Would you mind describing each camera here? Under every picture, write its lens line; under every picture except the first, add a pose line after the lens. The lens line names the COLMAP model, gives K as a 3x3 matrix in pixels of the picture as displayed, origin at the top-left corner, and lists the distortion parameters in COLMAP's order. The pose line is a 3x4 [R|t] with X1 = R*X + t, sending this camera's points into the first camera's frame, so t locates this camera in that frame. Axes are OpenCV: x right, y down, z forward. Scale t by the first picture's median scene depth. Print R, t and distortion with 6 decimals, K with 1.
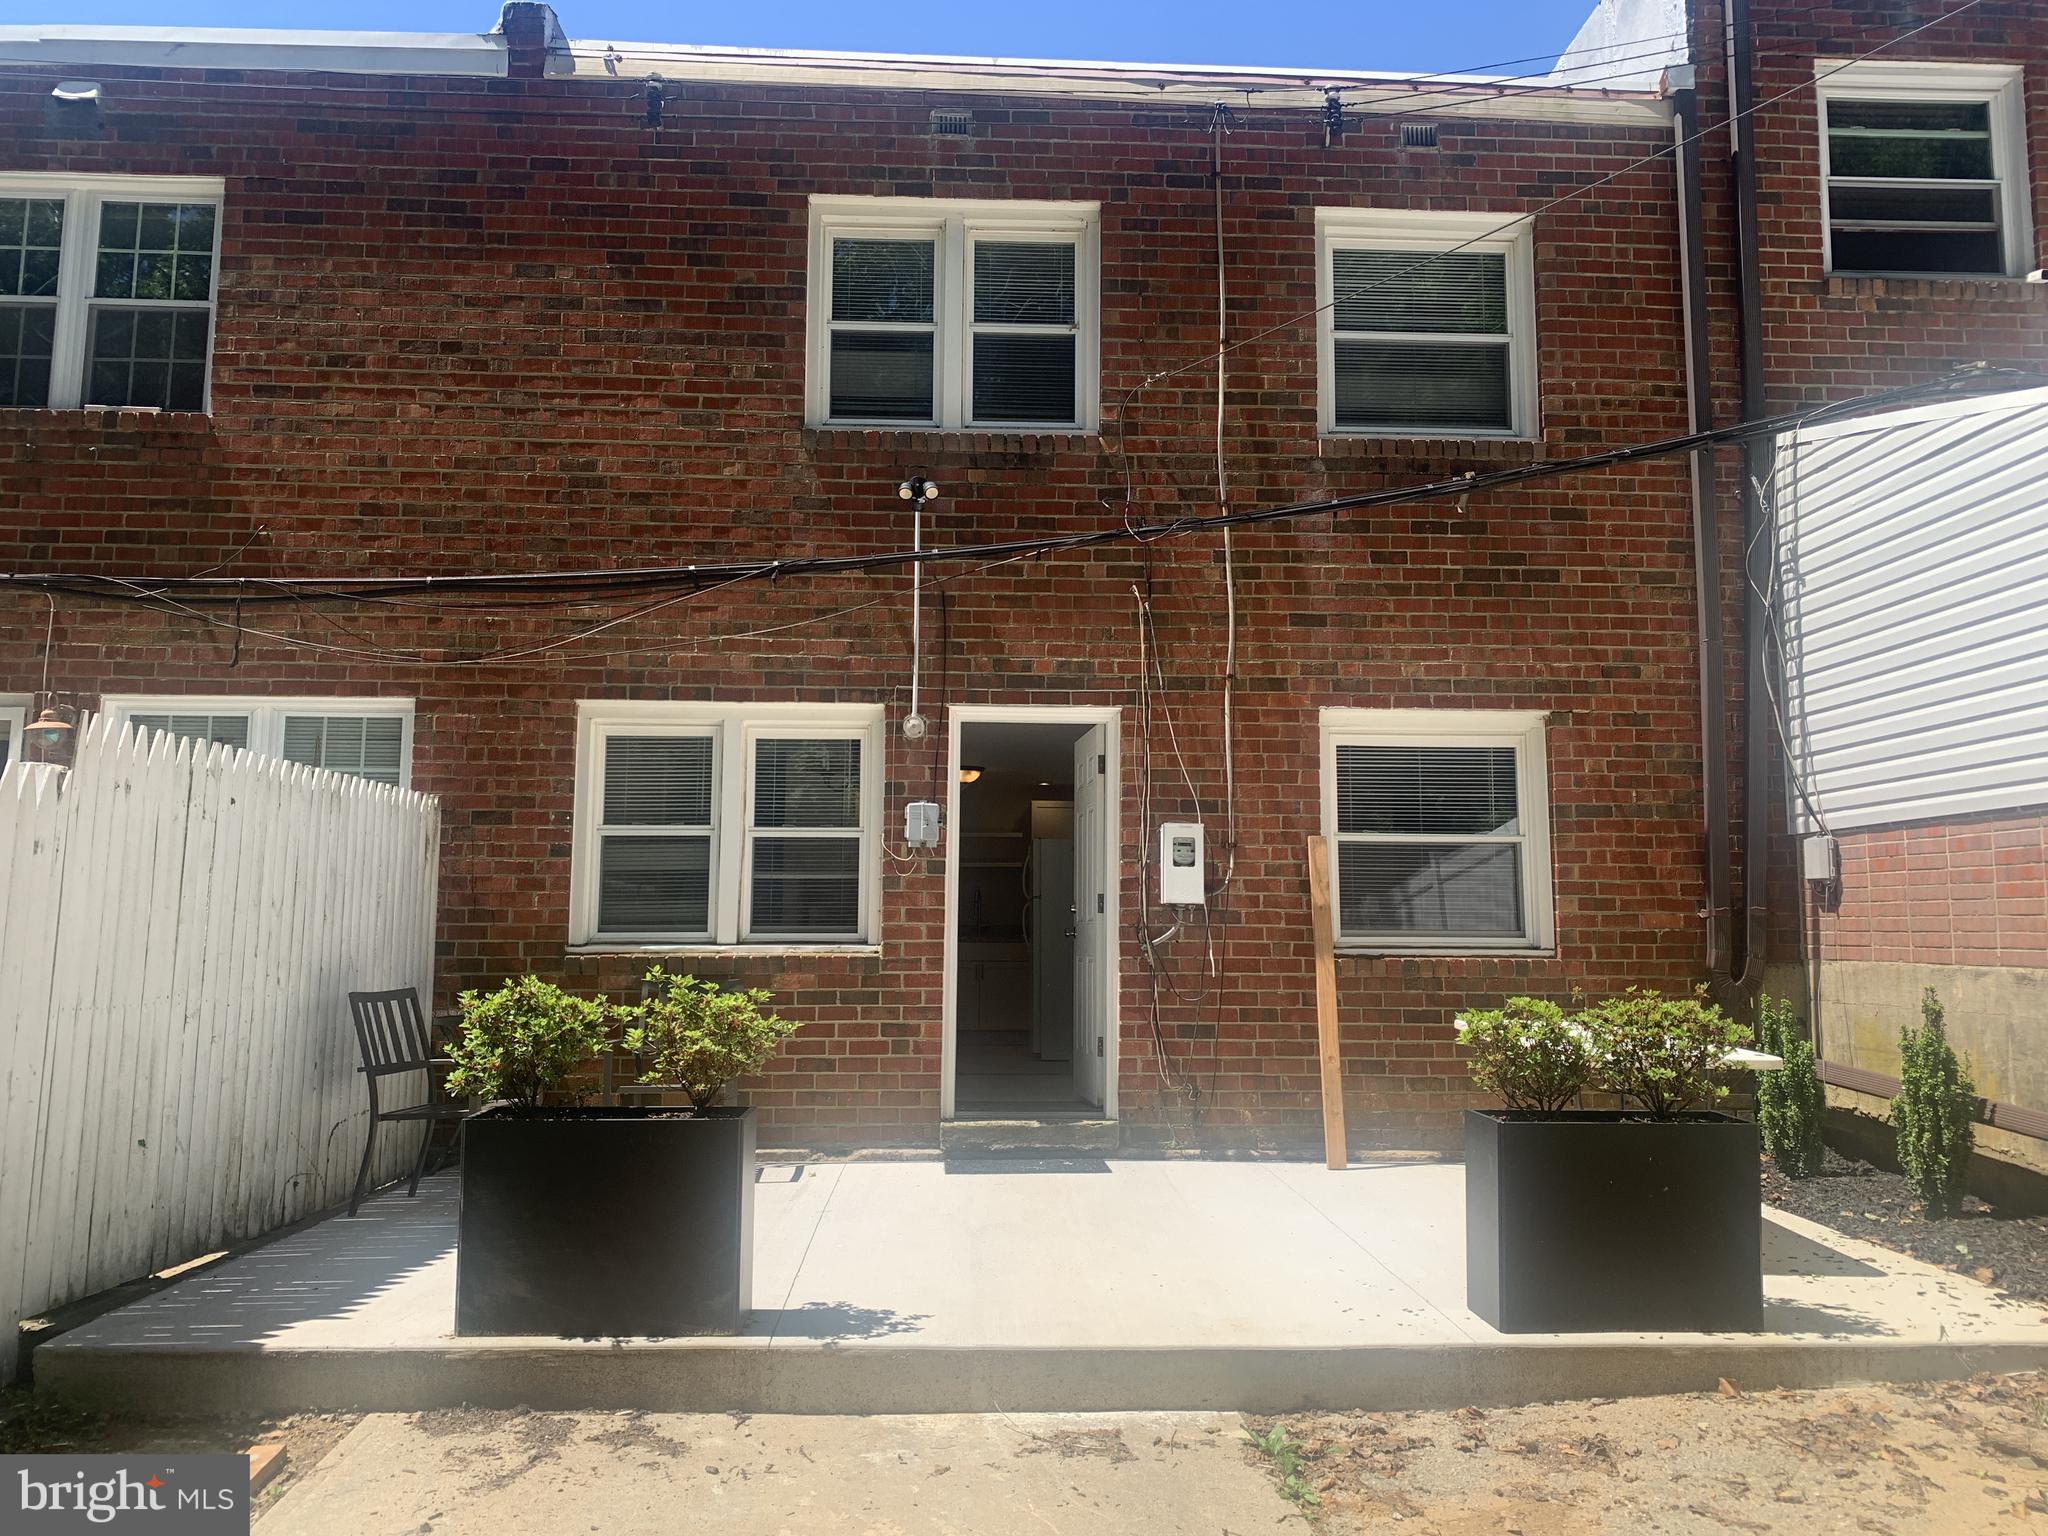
lens RADIAL K [[1552.2, 0, 1022.2], [0, 1552.2, 761.7], [0, 0, 1]] dist [0.010534, -0.033349]
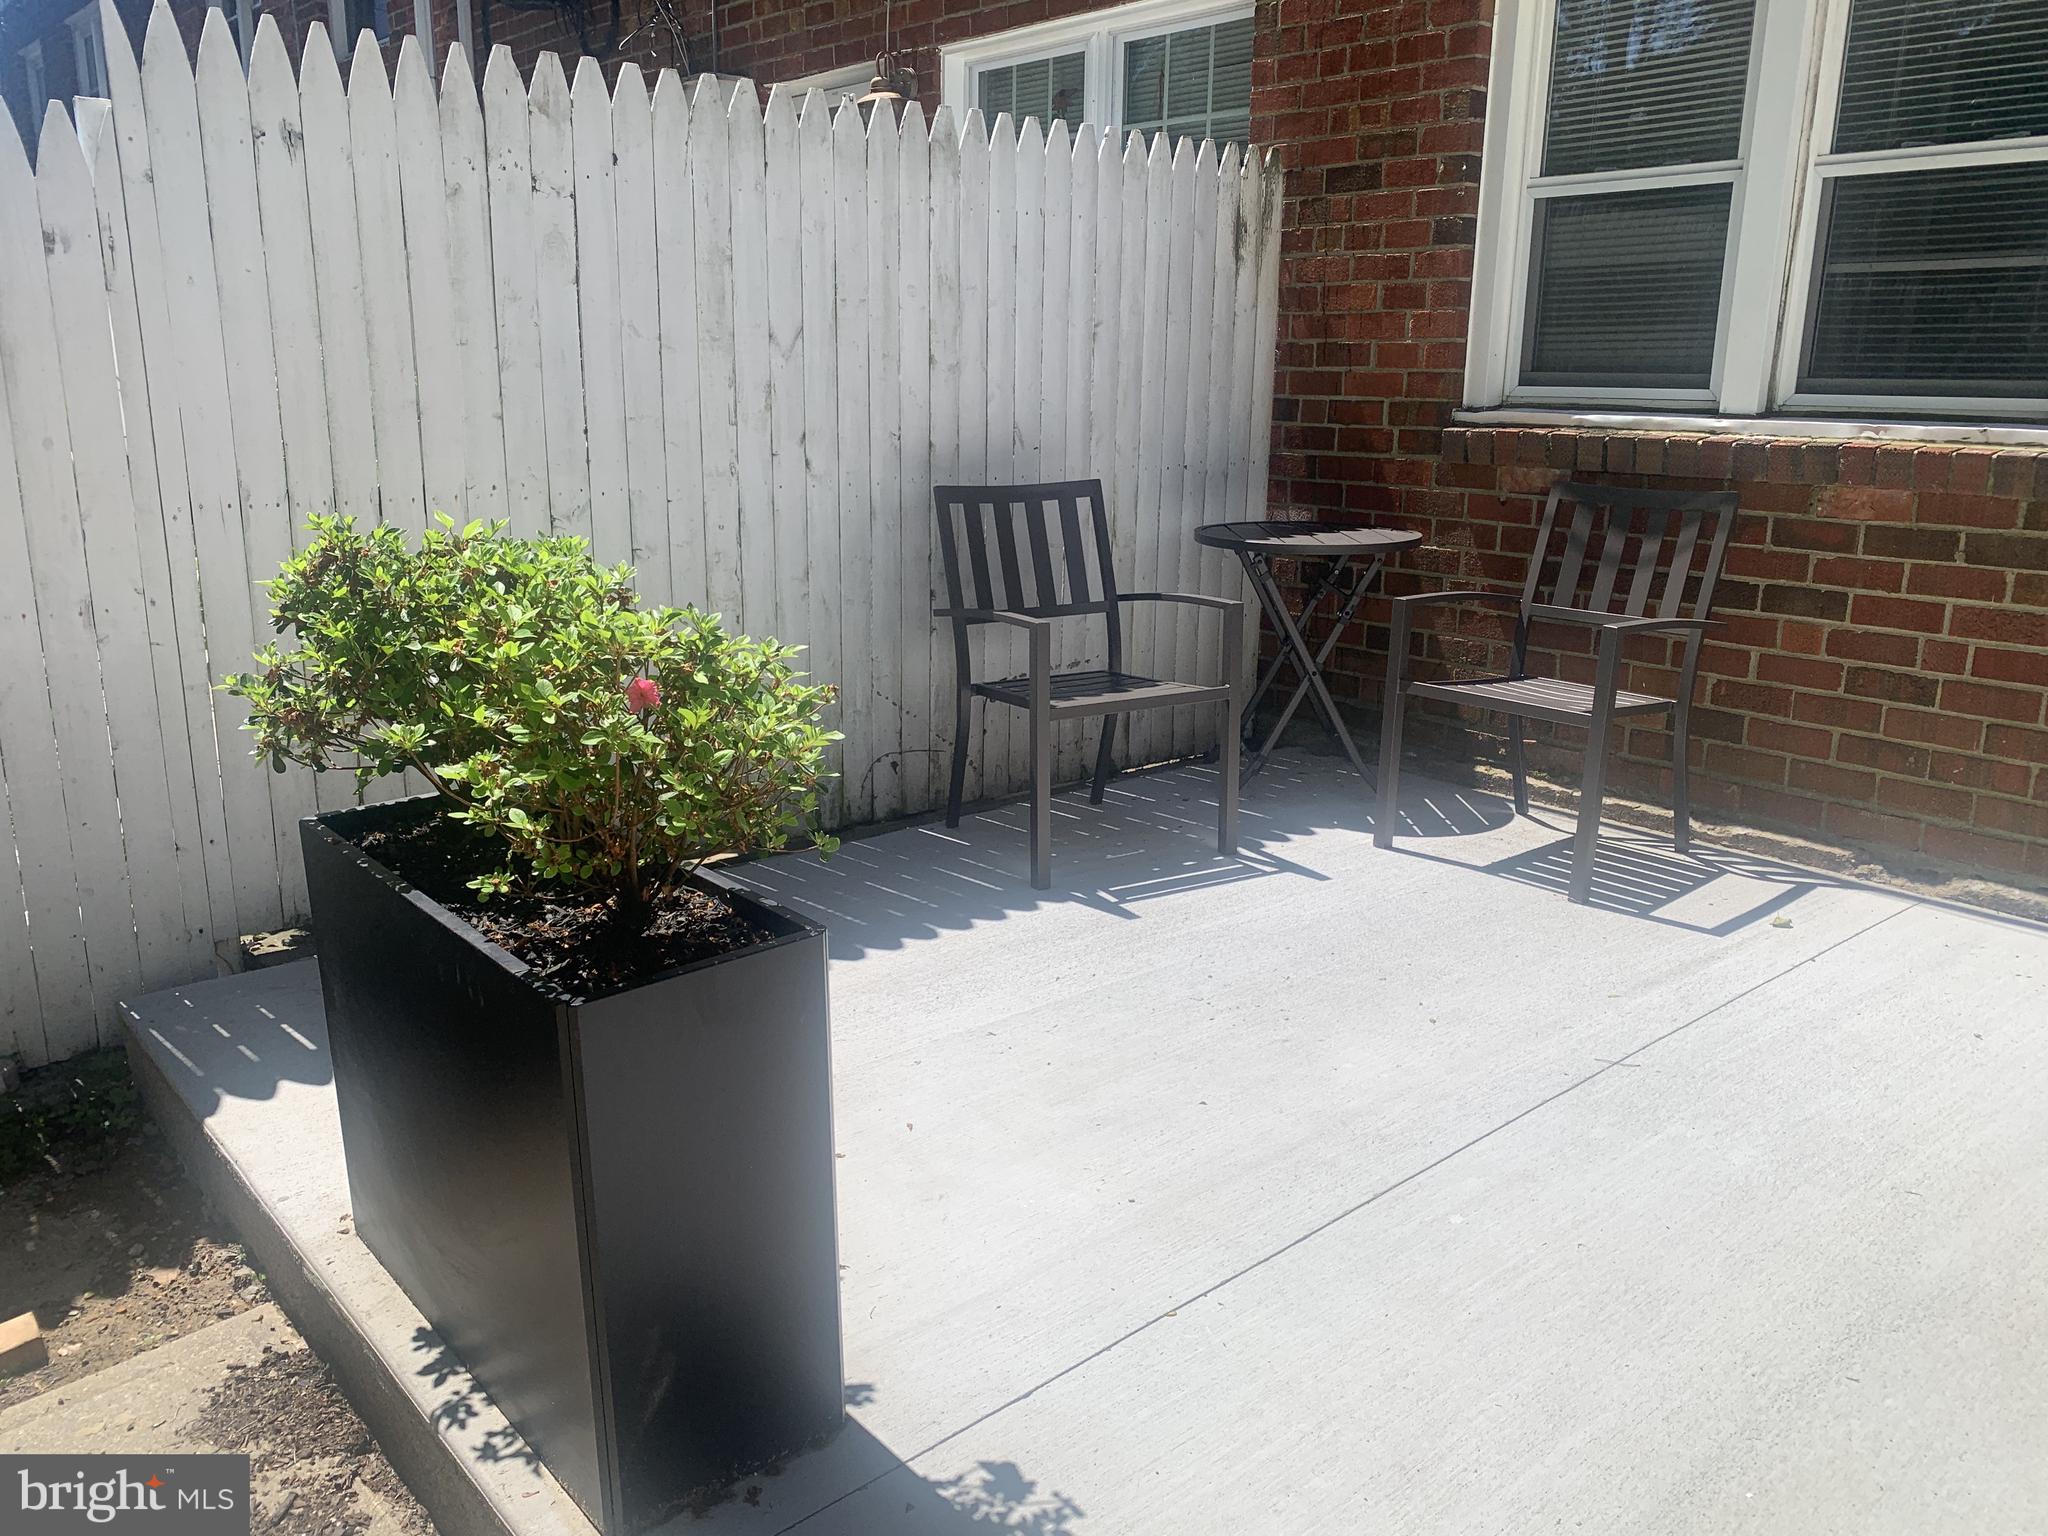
lens RADIAL K [[1552.2, 0, 1025.7], [0, 1552.2, 773.9], [0, 0, 1]] dist [0.010534, -0.033349]
pose [[0.619209, 0.205054, -0.757980, 0.064250], [0.078735, 0.944222, 0.319758, 0.050981], [0.781269, -0.257677, 0.568526, 0.525117]]
